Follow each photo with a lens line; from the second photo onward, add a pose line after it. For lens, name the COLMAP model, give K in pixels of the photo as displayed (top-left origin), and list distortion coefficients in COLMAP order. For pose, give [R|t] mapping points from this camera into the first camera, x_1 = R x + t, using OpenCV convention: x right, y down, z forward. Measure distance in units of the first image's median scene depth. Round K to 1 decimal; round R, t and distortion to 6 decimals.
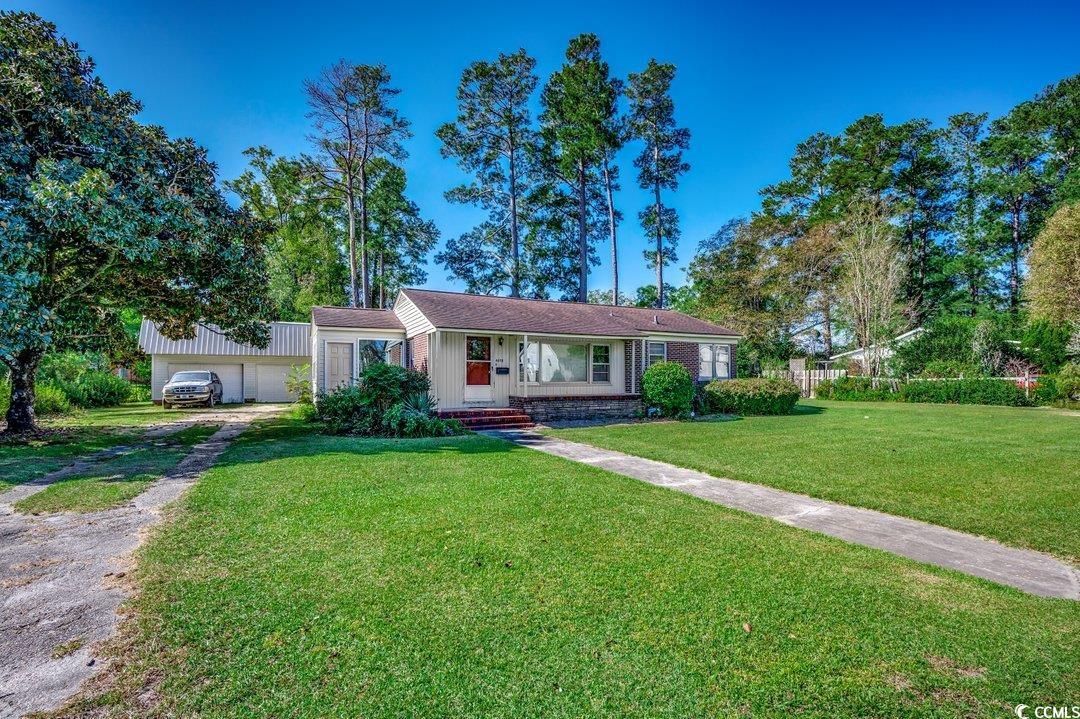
lens RADIAL K [[446.5, 0, 519.3], [0, 446.5, 367.3], [0, 0, 1]] dist [0.001535, 0.000070]
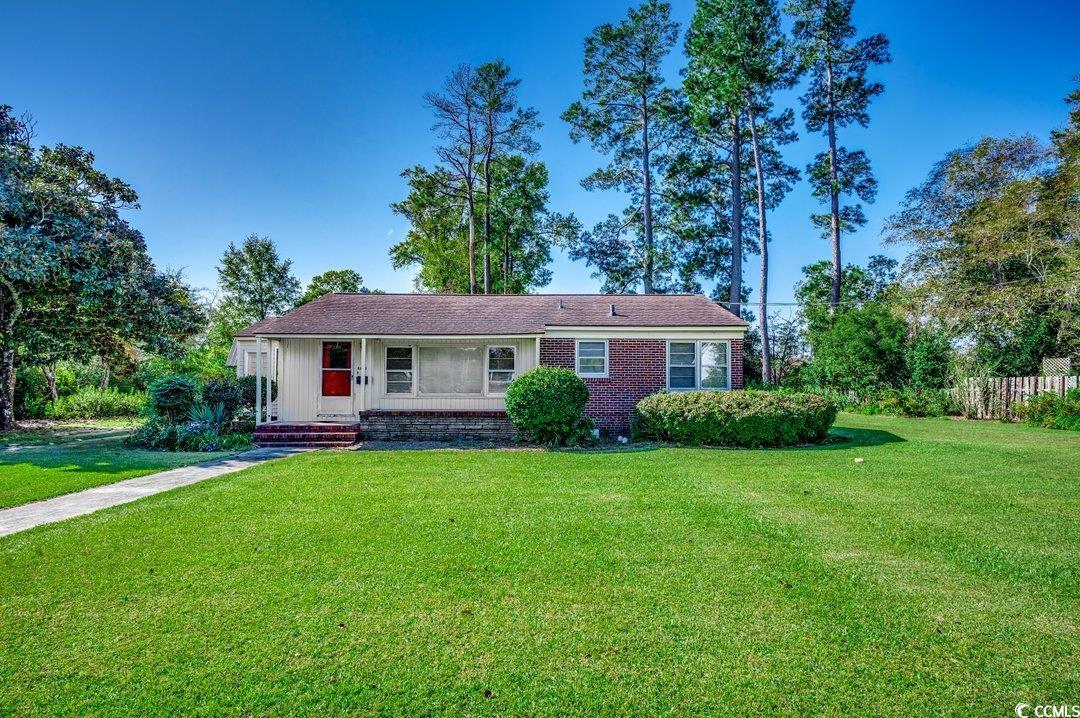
lens RADIAL K [[489.9, 0, 544.0], [0, 489.9, 373.2], [0, 0, 1]] dist [0.001321, -0.000131]
pose [[0.915804, -0.007197, -0.401561, 0.180876], [0.006294, 0.999974, -0.003567, 0.000016], [0.401577, 0.000739, 0.915825, 0.073076]]
